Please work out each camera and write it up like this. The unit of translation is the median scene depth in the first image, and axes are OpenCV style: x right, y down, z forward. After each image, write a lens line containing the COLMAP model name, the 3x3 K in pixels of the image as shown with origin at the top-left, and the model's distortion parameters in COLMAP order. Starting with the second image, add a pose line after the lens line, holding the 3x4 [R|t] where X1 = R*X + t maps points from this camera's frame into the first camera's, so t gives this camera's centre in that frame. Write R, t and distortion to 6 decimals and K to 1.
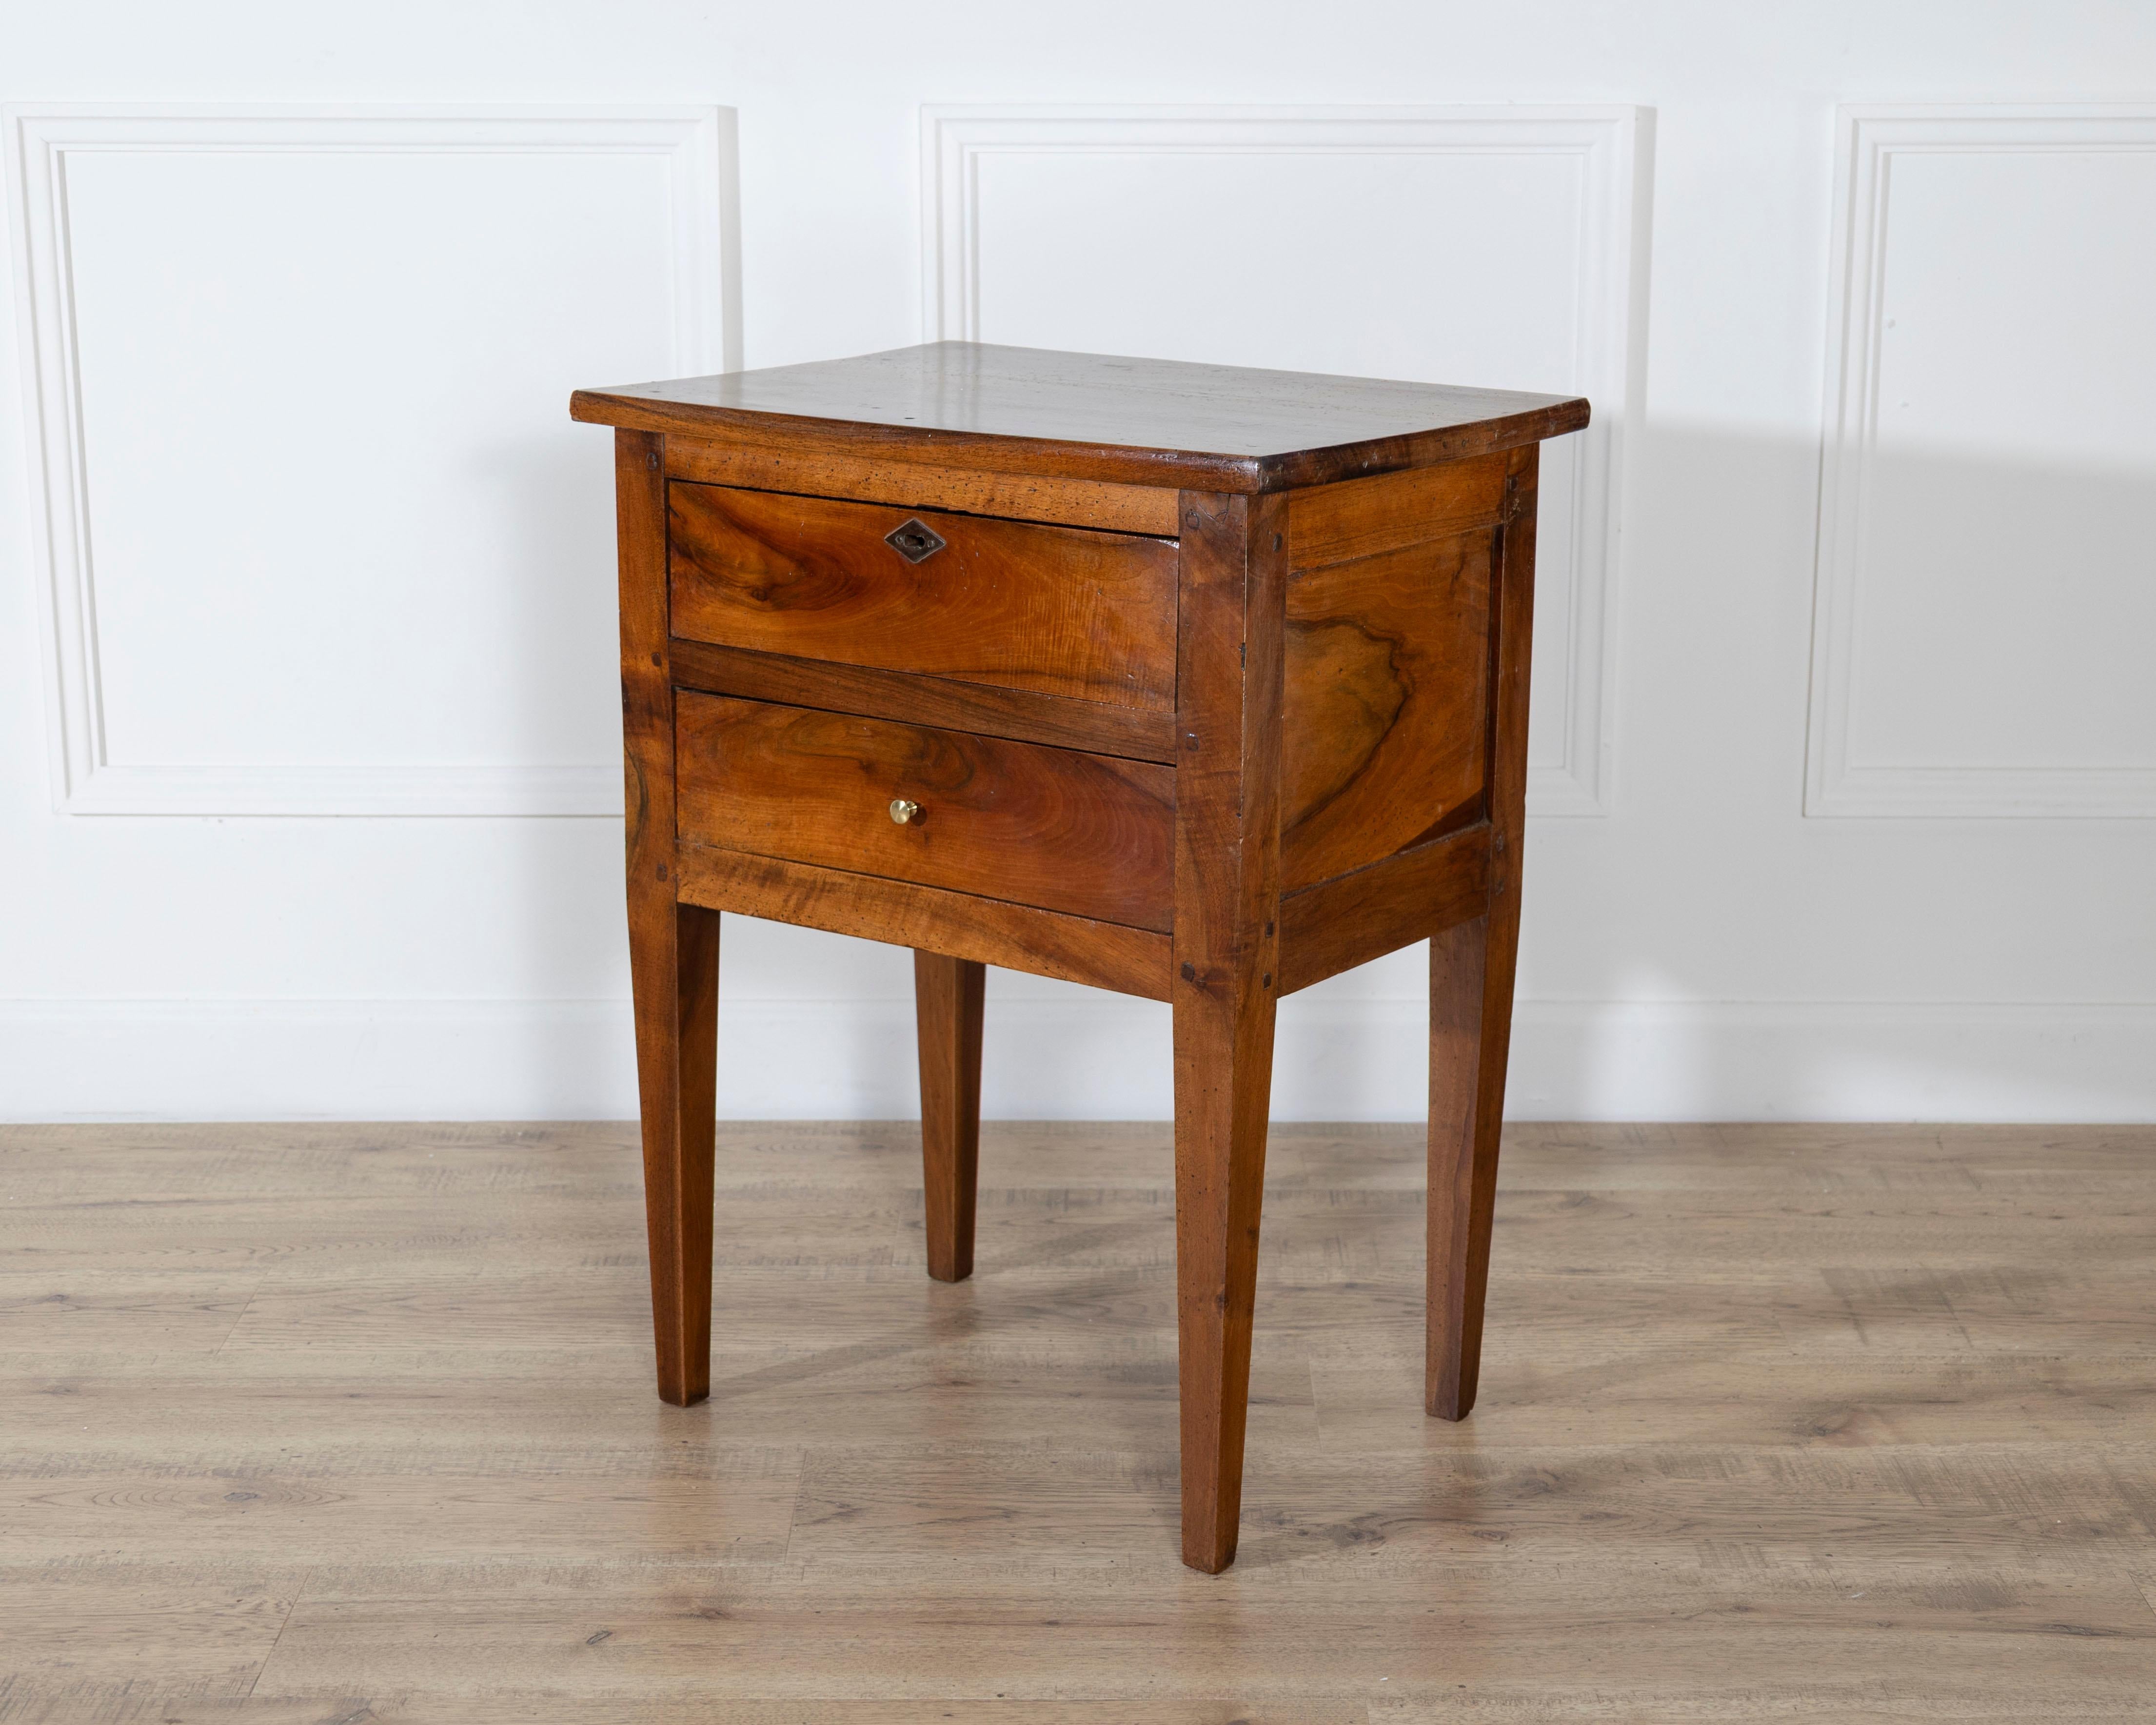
lens RADIAL K [[3599.5, 0, 1101.8], [0, 3599.5, 863.2], [0, 0, 1]] dist [0.019626, 0.012280]
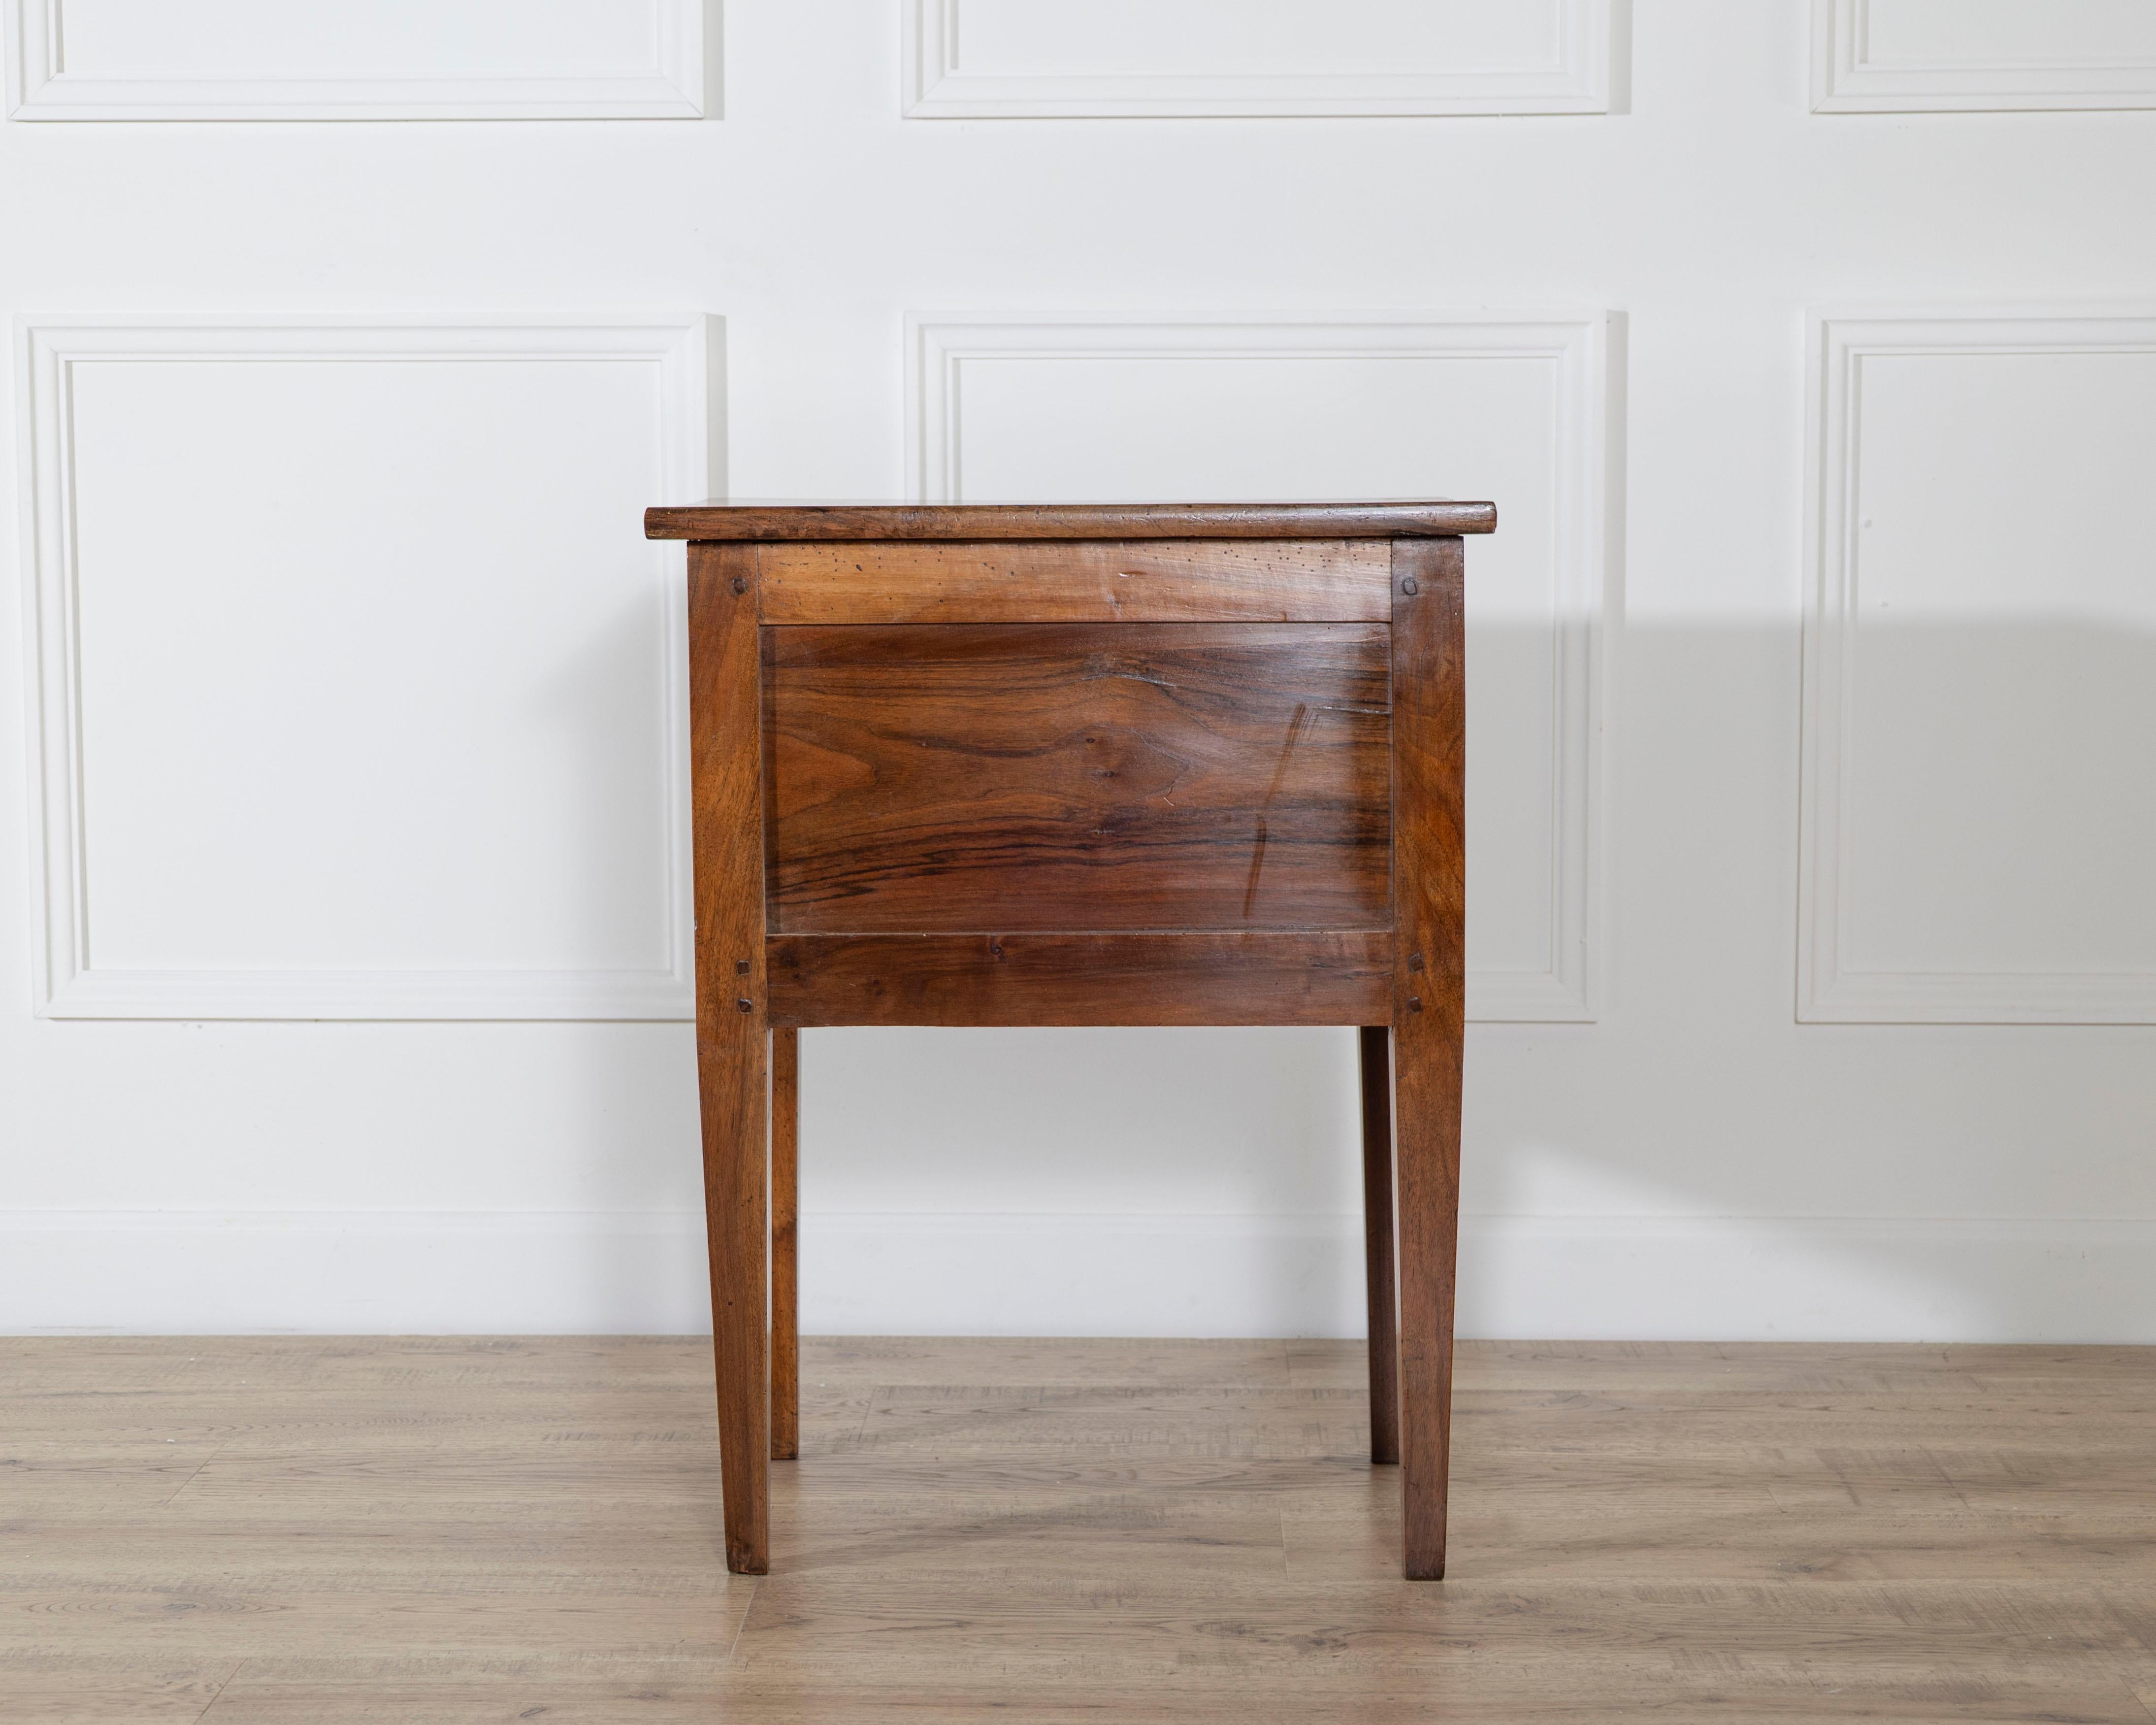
lens RADIAL K [[3712.3, 0, 1046.5], [0, 3712.3, 854.6], [0, 0, 1]] dist [0.022925, 0.000950]
pose [[0.999548, -0.000125, -0.030073, 0.026197], [-0.004372, 0.988763, -0.149425, 0.119966], [0.029754, 0.149489, 0.988316, -0.020998]]
